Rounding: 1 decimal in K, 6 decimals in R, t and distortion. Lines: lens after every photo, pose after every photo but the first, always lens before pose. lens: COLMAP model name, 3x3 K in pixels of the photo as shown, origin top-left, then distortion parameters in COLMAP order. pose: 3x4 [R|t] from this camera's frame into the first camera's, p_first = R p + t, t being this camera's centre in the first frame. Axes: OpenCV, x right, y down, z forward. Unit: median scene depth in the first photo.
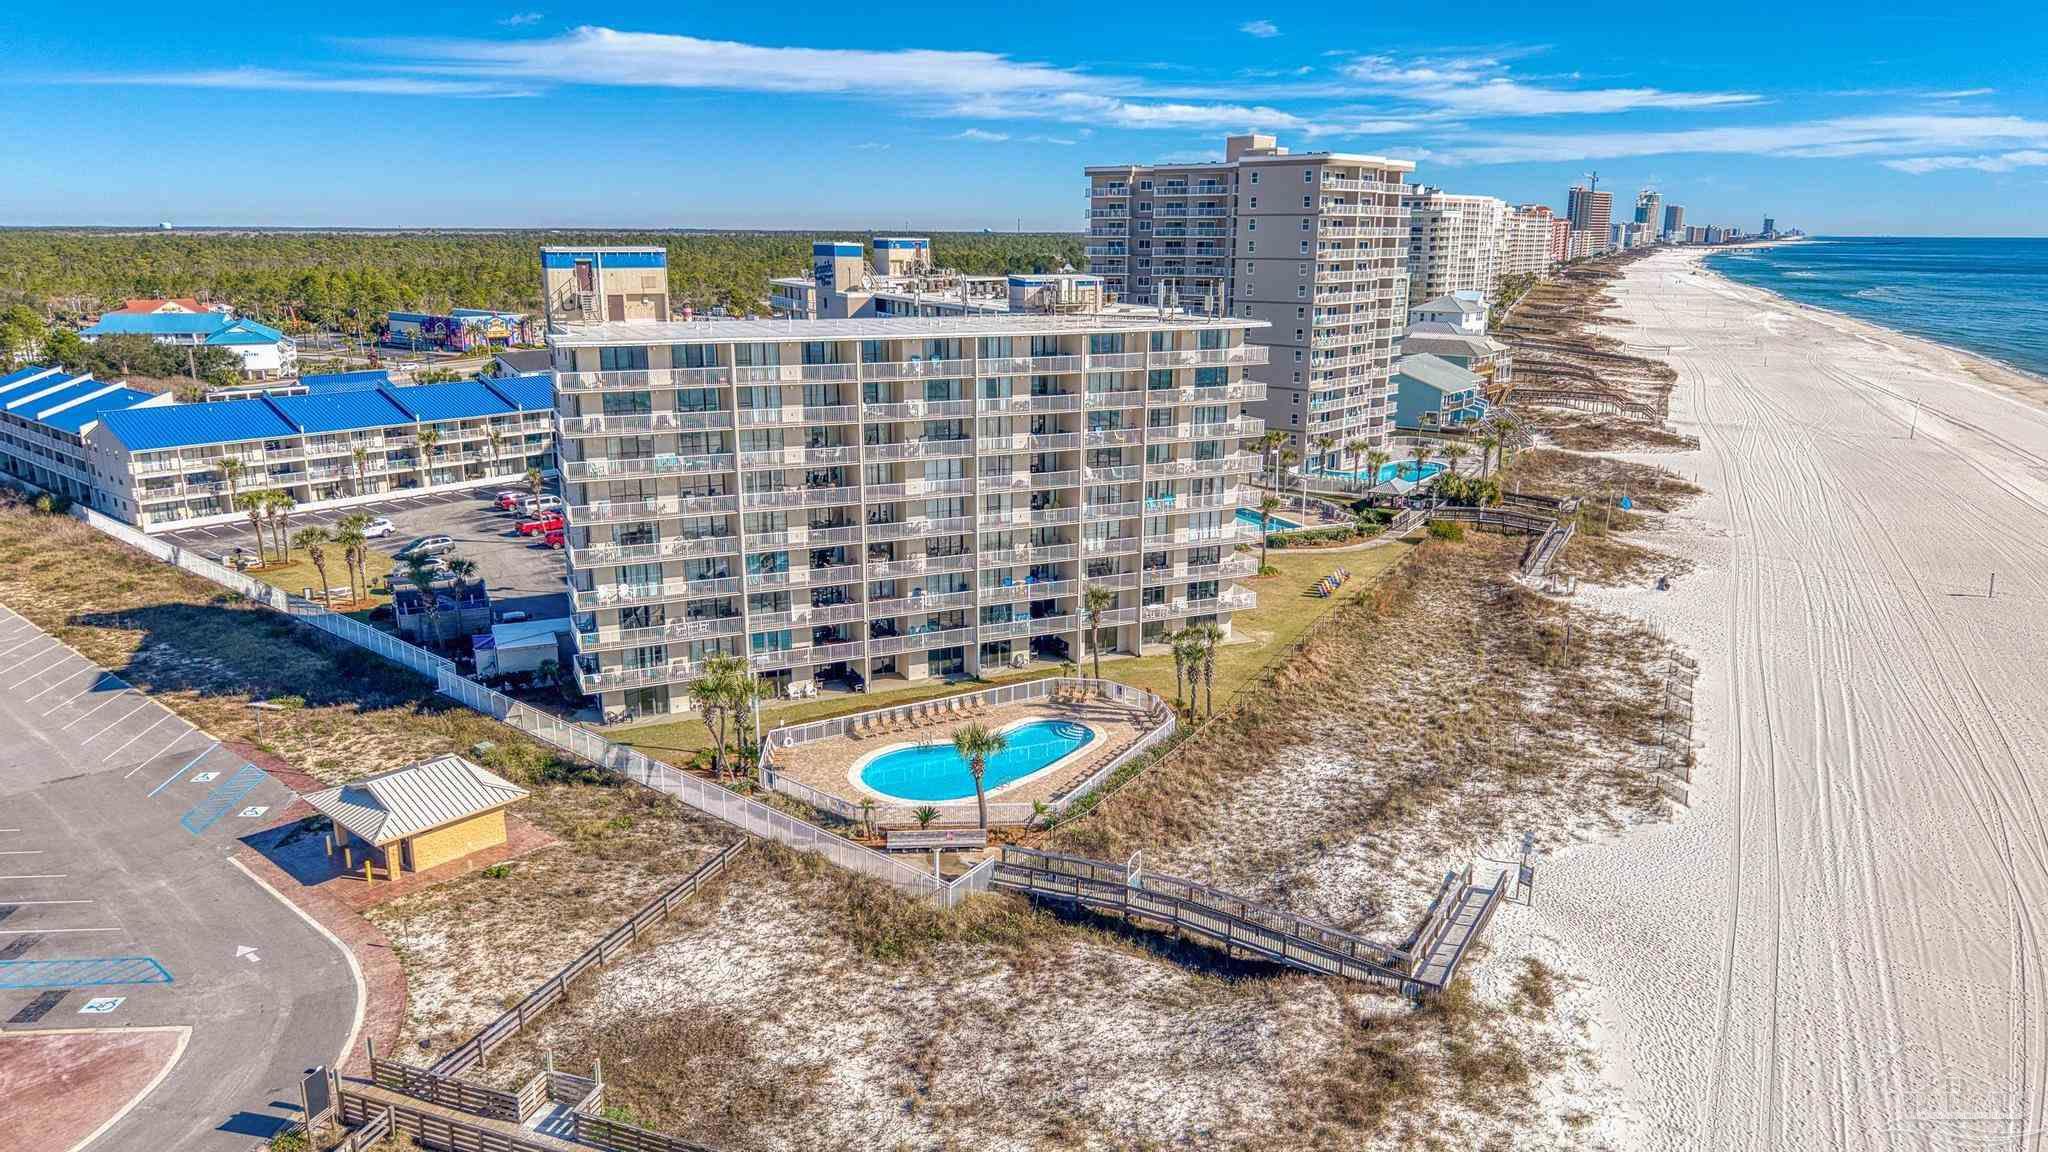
lens RADIAL K [[1330.9, 0, 1012.3], [0, 1330.9, 578.5], [0, 0, 1]] dist [0.028673, -0.011258]
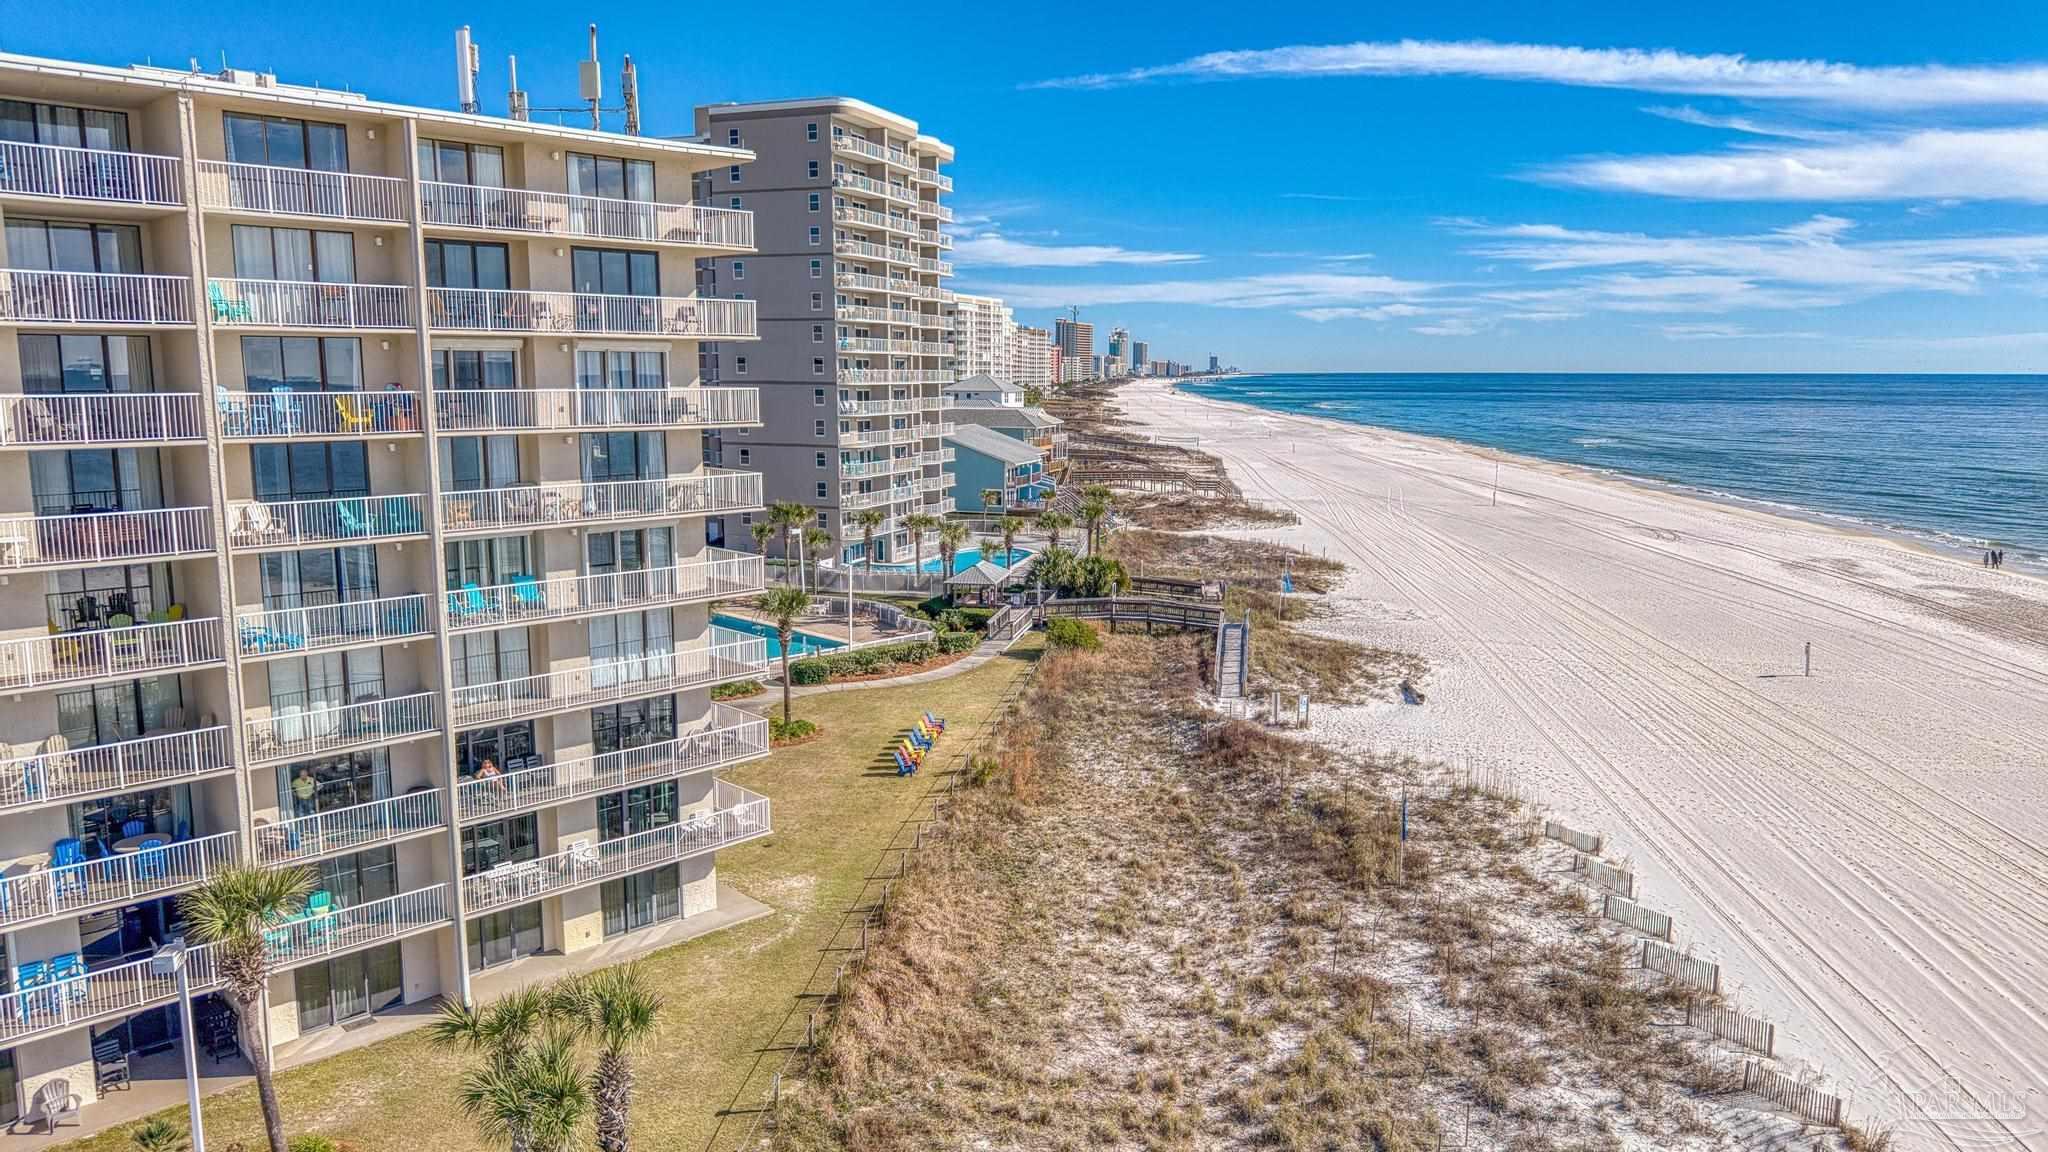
lens RADIAL K [[1330.9, 0, 956.0], [0, 1330.9, 560.5], [0, 0, 1]] dist [0.028673, -0.011258]
pose [[0.951296, -0.049802, 0.304230, 0.087404], [0.084140, 0.991341, -0.100816, -0.012648], [-0.296575, 0.121503, 0.947249, 0.436514]]
